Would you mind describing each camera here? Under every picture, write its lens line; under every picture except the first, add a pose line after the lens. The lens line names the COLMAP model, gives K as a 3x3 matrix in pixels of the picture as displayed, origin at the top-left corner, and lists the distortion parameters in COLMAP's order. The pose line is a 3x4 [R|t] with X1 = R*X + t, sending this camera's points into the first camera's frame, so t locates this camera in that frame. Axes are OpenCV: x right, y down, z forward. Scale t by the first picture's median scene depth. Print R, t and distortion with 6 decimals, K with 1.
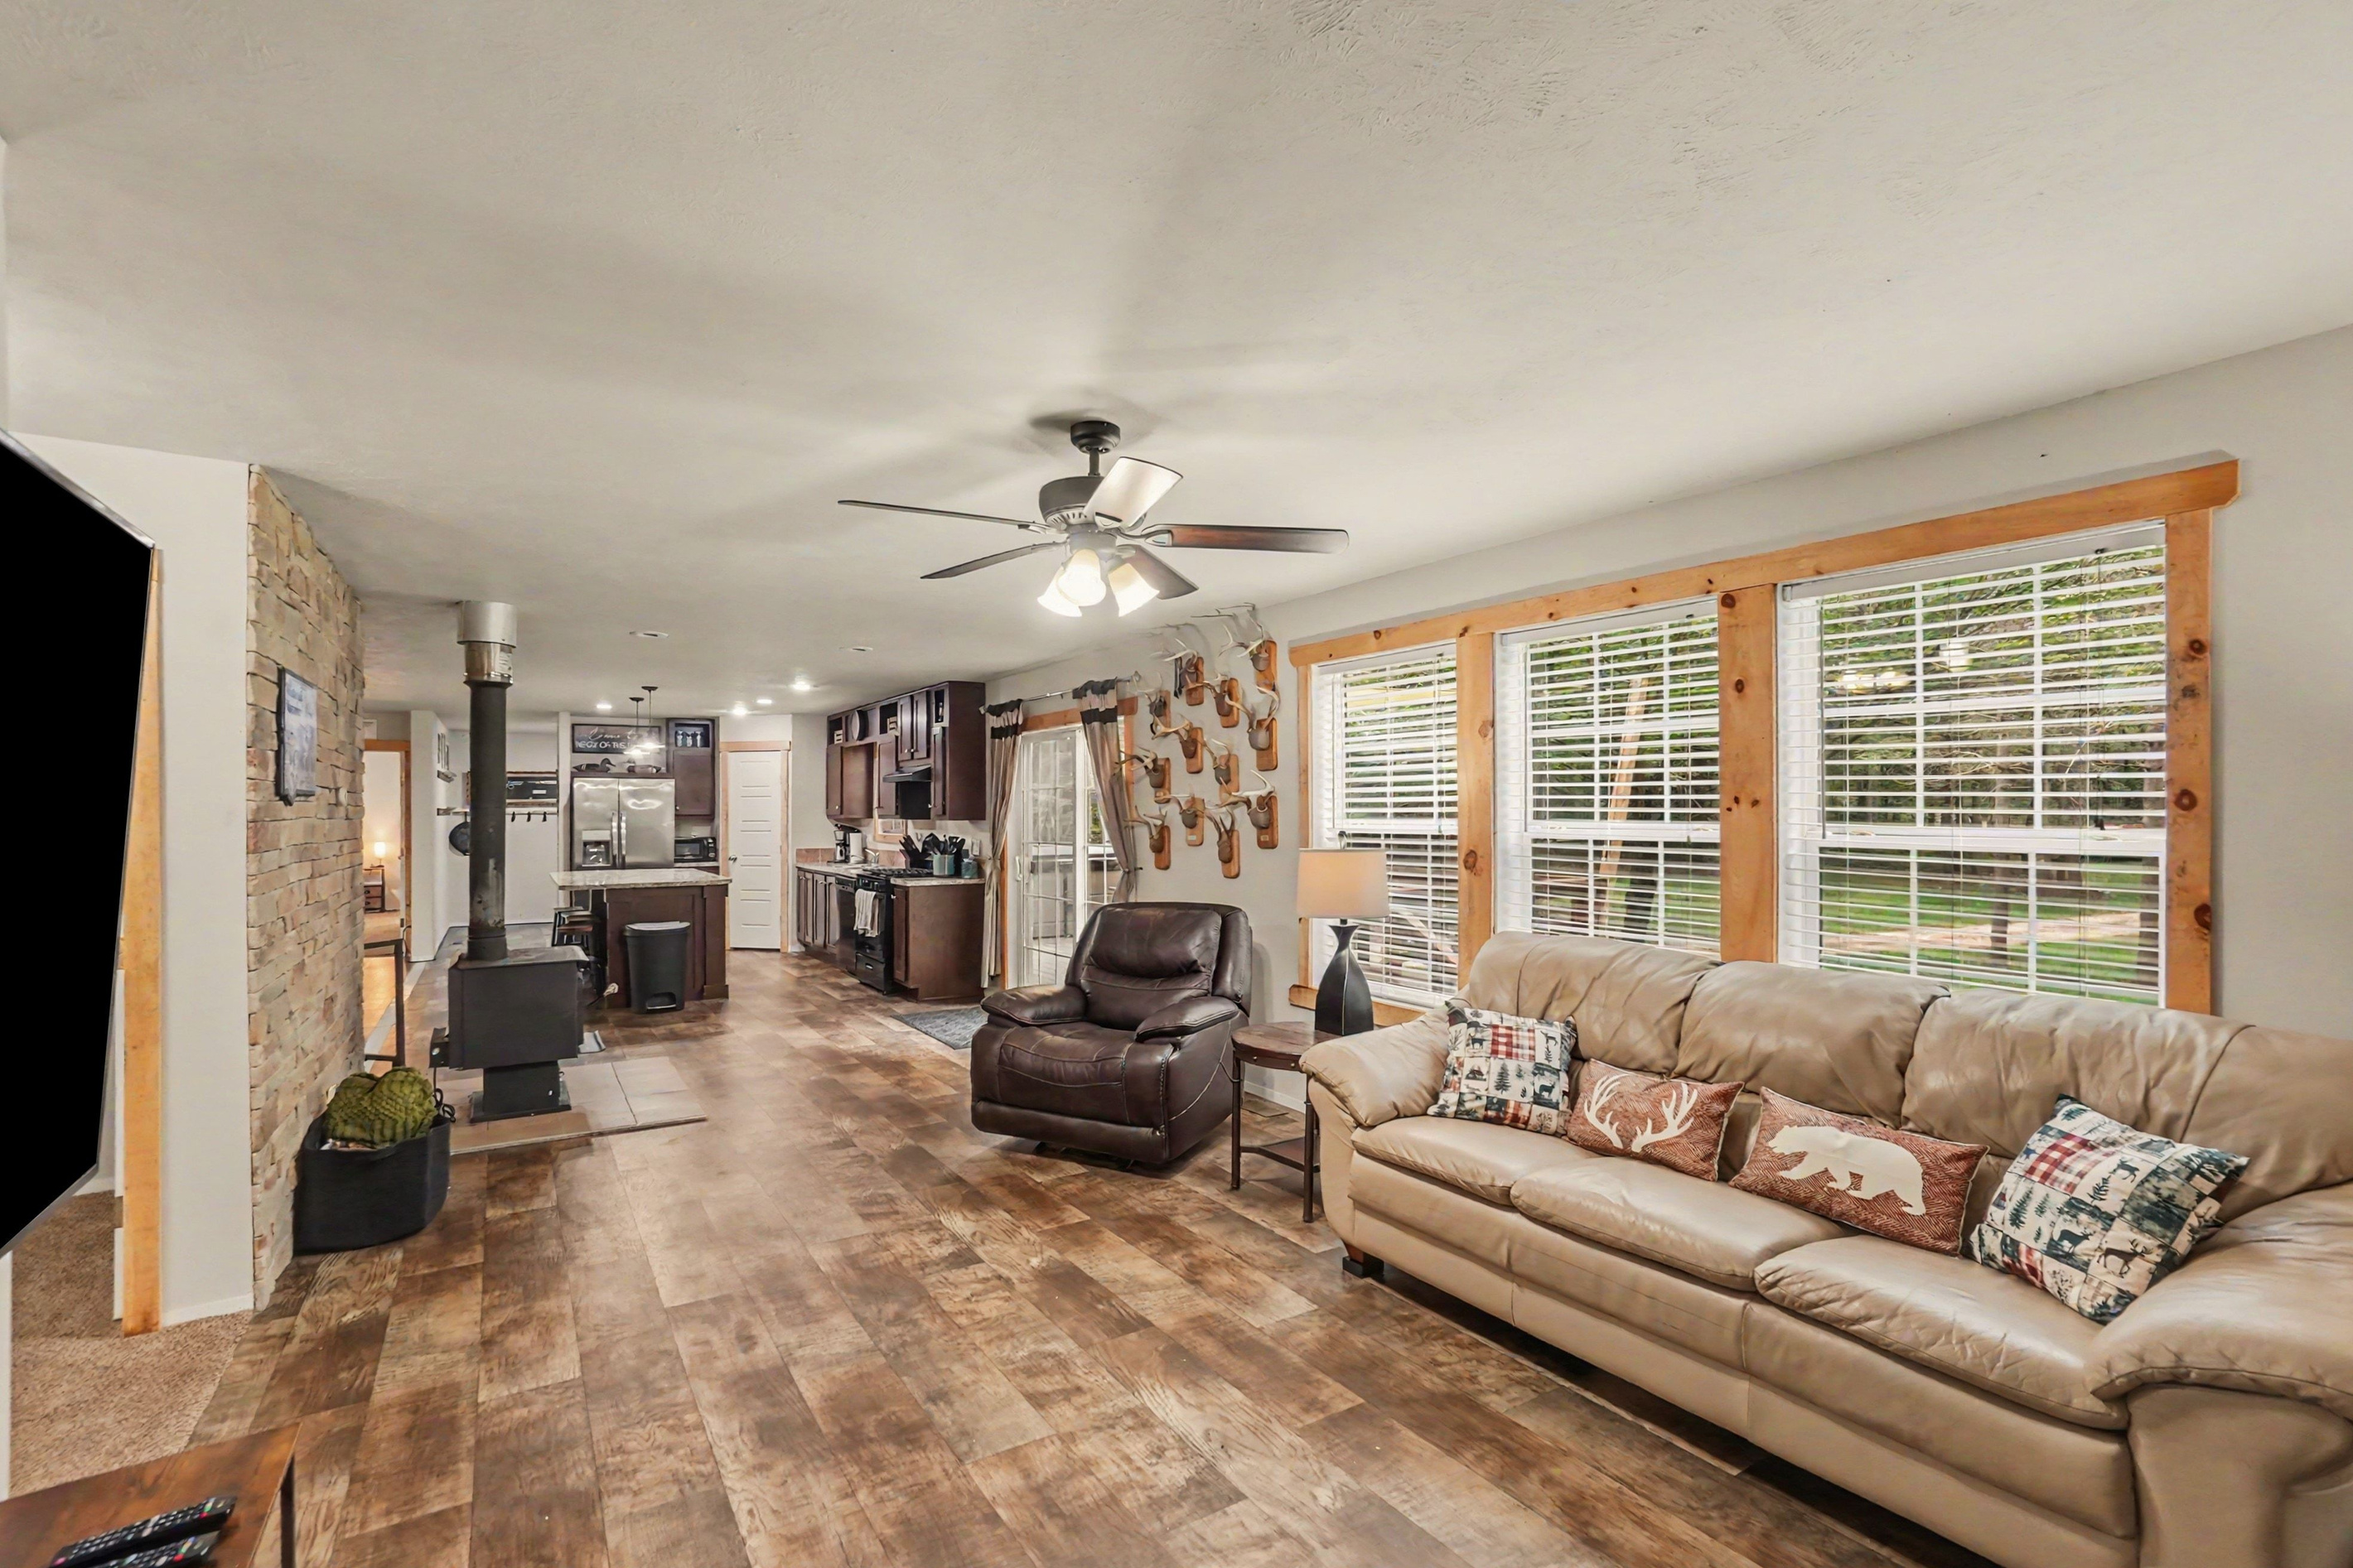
lens RADIAL K [[1026.9, 0, 1136.2], [0, 1026.9, 758.7], [0, 0, 1]] dist [-0.060714, 0.028353]
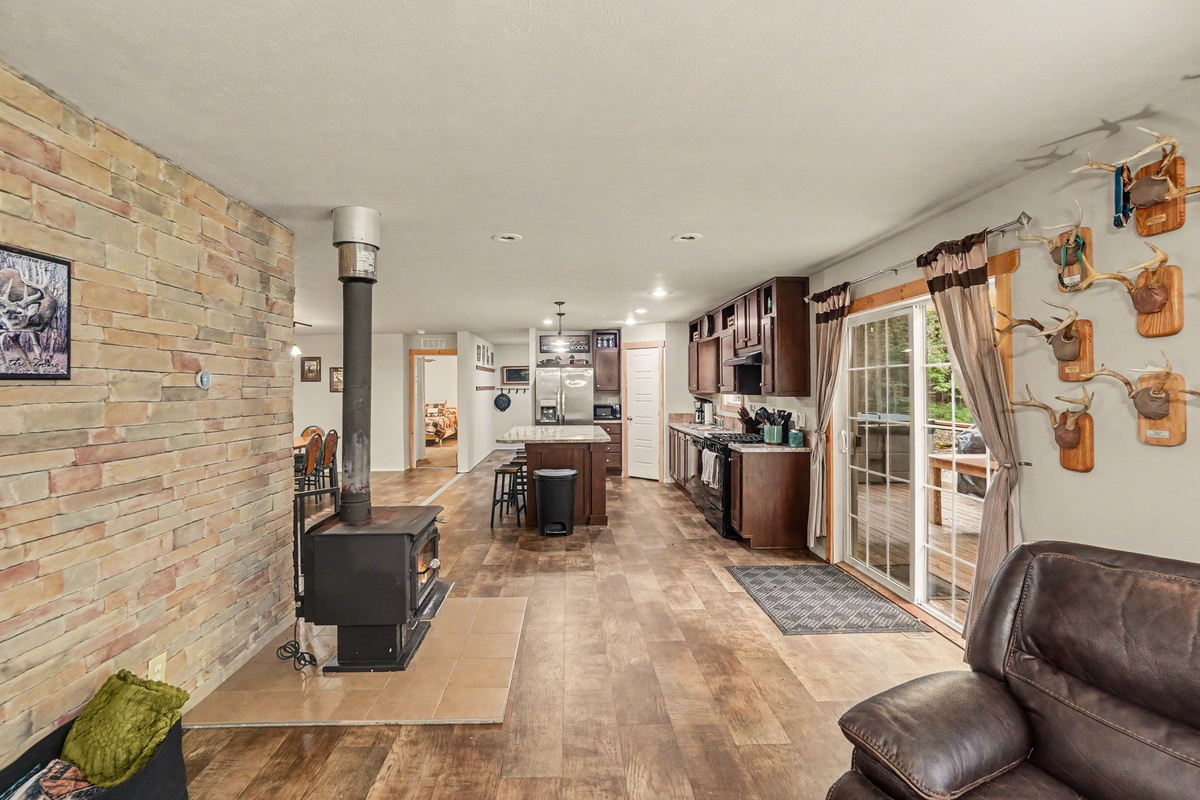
lens RADIAL K [[523.7, 0, 579.5], [0, 523.7, 387.1], [0, 0, 1]] dist [-0.060714, 0.028353]
pose [[0.855804, 0.001000, -0.517300, -0.065935], [0.026754, 0.998574, 0.046190, 0.014982], [0.516608, -0.053369, 0.854557, 0.357401]]
